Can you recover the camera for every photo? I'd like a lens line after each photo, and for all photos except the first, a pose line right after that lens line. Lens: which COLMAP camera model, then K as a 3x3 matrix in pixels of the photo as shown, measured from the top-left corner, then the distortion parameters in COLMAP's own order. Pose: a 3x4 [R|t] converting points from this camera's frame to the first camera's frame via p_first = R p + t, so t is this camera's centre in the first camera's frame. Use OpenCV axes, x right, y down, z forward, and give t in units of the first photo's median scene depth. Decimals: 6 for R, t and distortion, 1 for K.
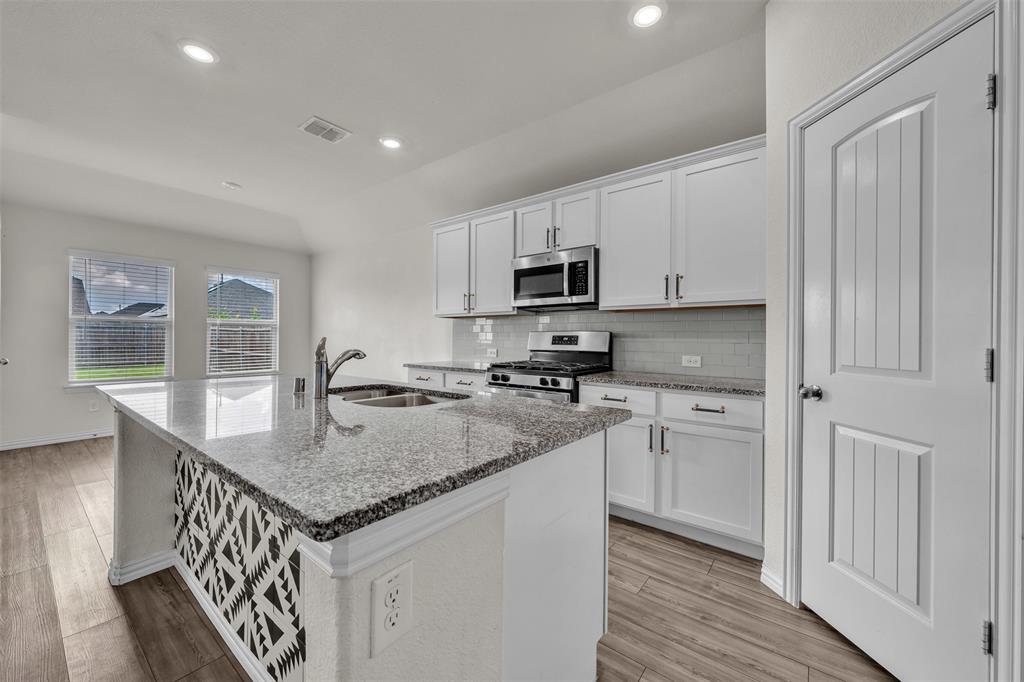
lens RADIAL K [[390.9, 0, 512.0], [0, 390.9, 341.0], [0, 0, 1]] dist [0.000093, -0.000028]
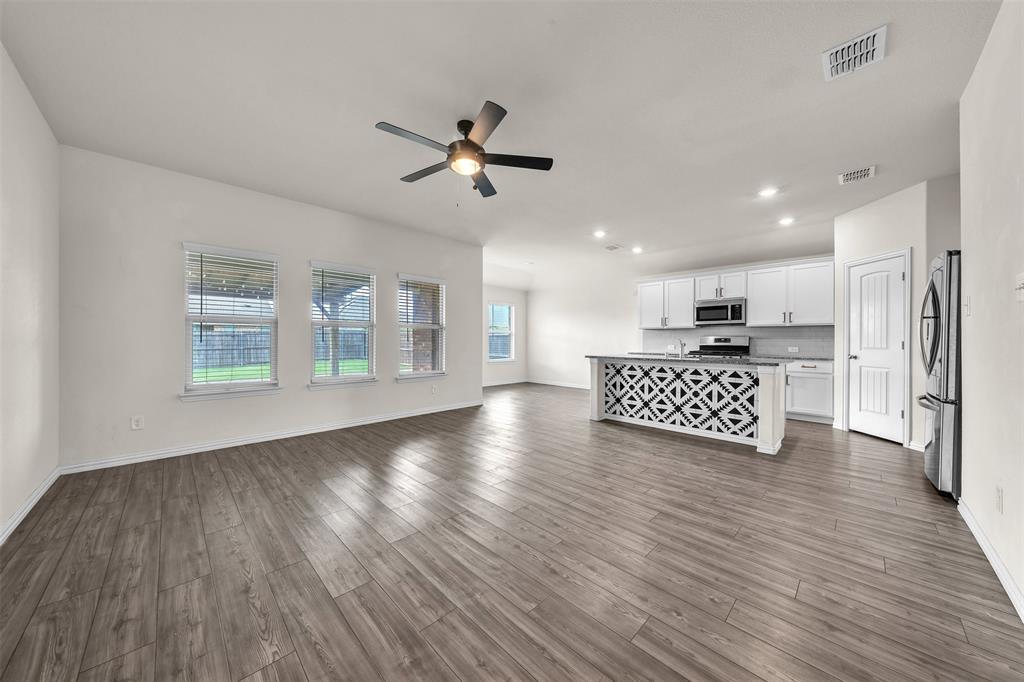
lens RADIAL K [[348.4, 0, 512.0], [0, 348.4, 341.0], [0, 0, 1]] dist [0.000240, 0.000009]
pose [[0.991136, -0.000420, -0.132852, -0.821275], [-0.000645, 0.999968, -0.007973, 0.018302], [0.132851, 0.007988, 0.991104, -1.115747]]
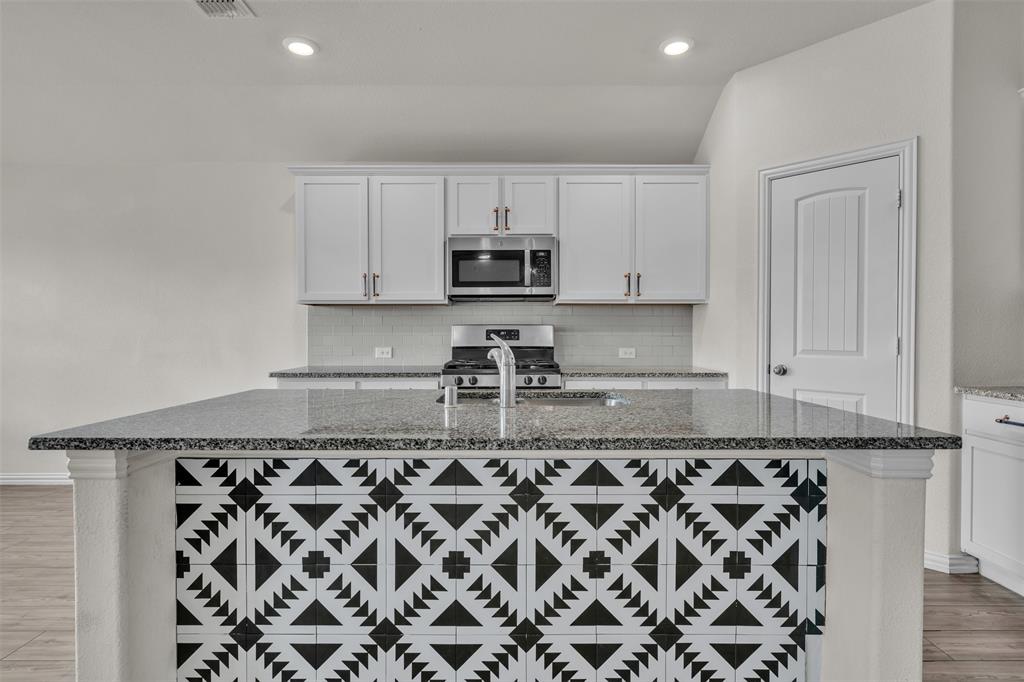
lens RADIAL K [[517.3, 0, 512.0], [0, 517.3, 341.0], [0, 0, 1]] dist [0.001262, 0.000296]
pose [[0.791254, -0.015890, 0.611282, -0.637041], [0.009349, 0.999860, 0.013889, -0.004721], [-0.611417, -0.005274, 0.791291, 0.063421]]
